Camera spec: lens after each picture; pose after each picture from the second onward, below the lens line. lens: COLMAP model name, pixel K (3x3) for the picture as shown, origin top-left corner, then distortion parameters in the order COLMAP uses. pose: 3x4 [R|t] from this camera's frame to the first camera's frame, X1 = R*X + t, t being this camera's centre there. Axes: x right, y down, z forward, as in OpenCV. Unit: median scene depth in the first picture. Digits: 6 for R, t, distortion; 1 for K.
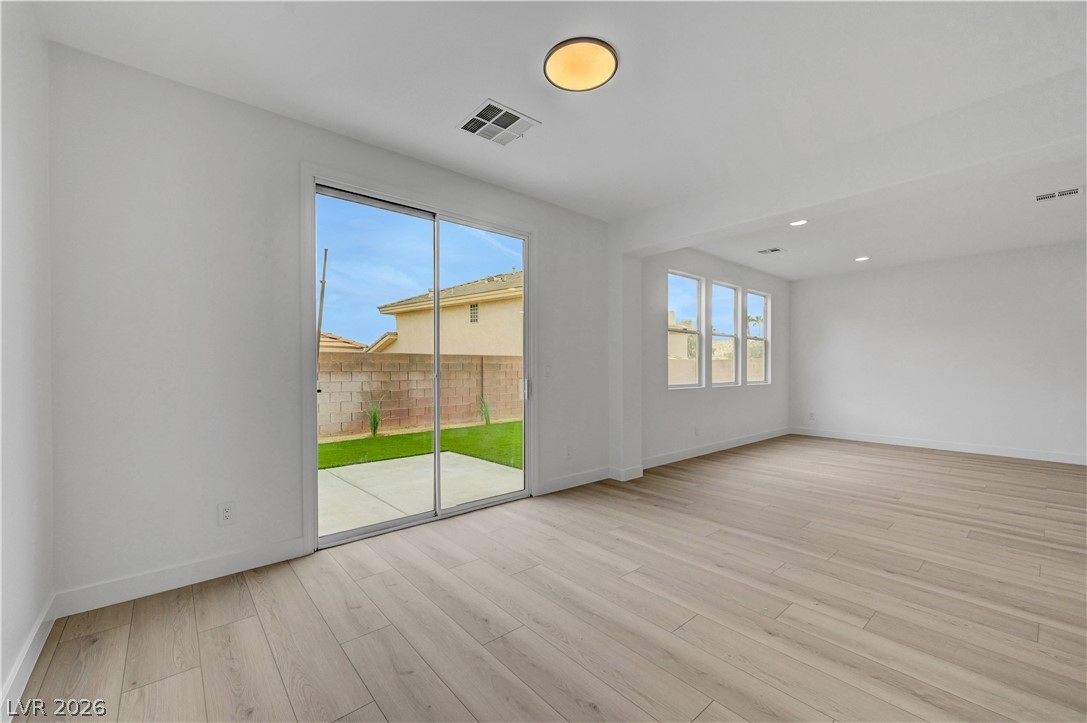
lens RADIAL K [[436.5, 0, 543.7], [0, 436.5, 370.0], [0, 0, 1]] dist [0.010005, -0.000121]
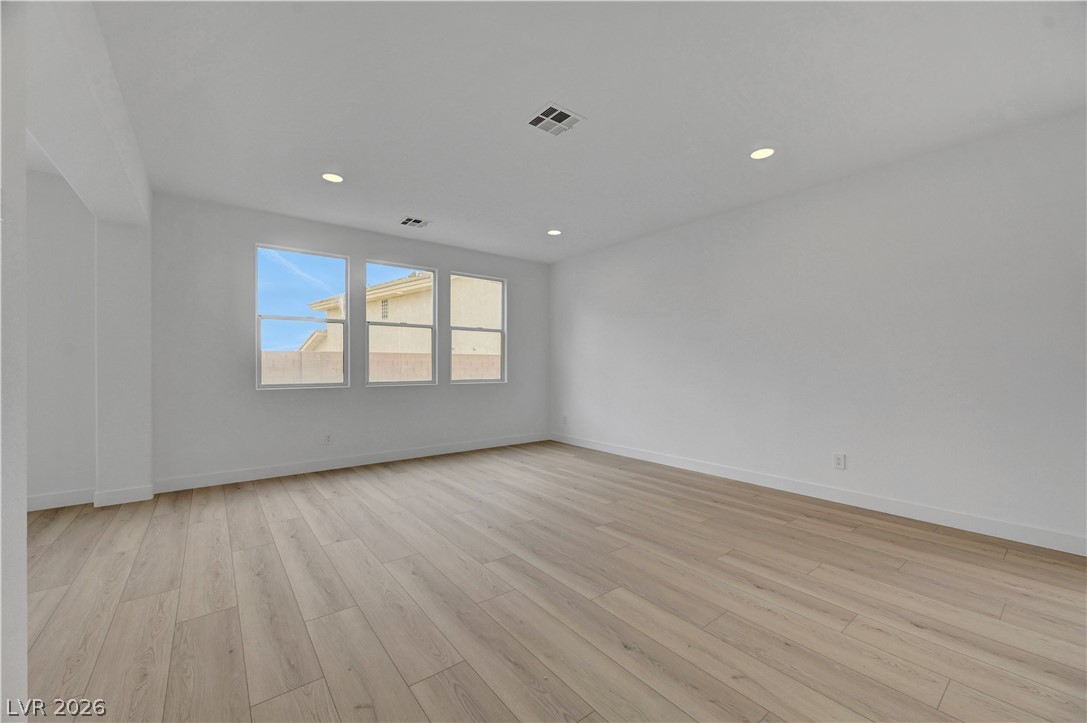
lens RADIAL K [[430.4, 0, 544.7], [0, 430.4, 362.7], [0, 0, 1]] dist [0.000781, 0.000632]
pose [[0.998973, -0.000799, -0.045296, 1.192128], [0.000212, 0.999916, -0.012962, 0.006632], [0.045302, 0.012939, 0.998890, 0.306513]]
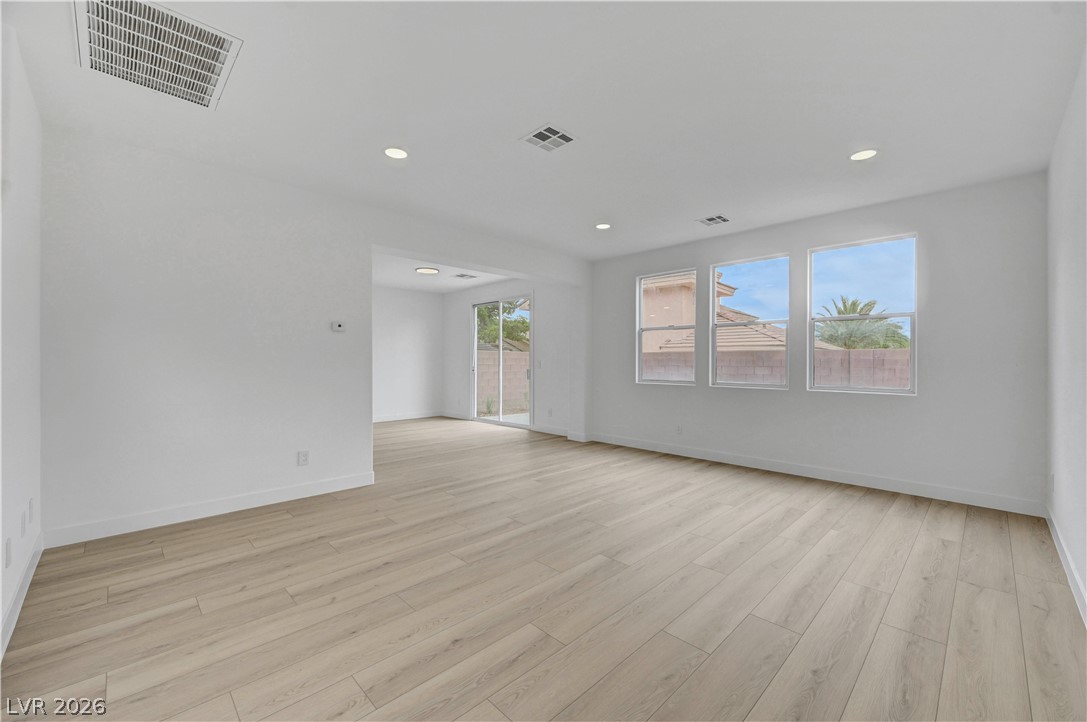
lens RADIAL K [[434.3, 0, 546.0], [0, 434.3, 365.1], [0, 0, 1]] dist [0.000344, 0.000005]
pose [[0.068381, 0.007103, -0.997634, 1.933207], [-0.007935, 0.999947, 0.006575, -0.010667], [0.997628, 0.007467, 0.068433, 0.959548]]
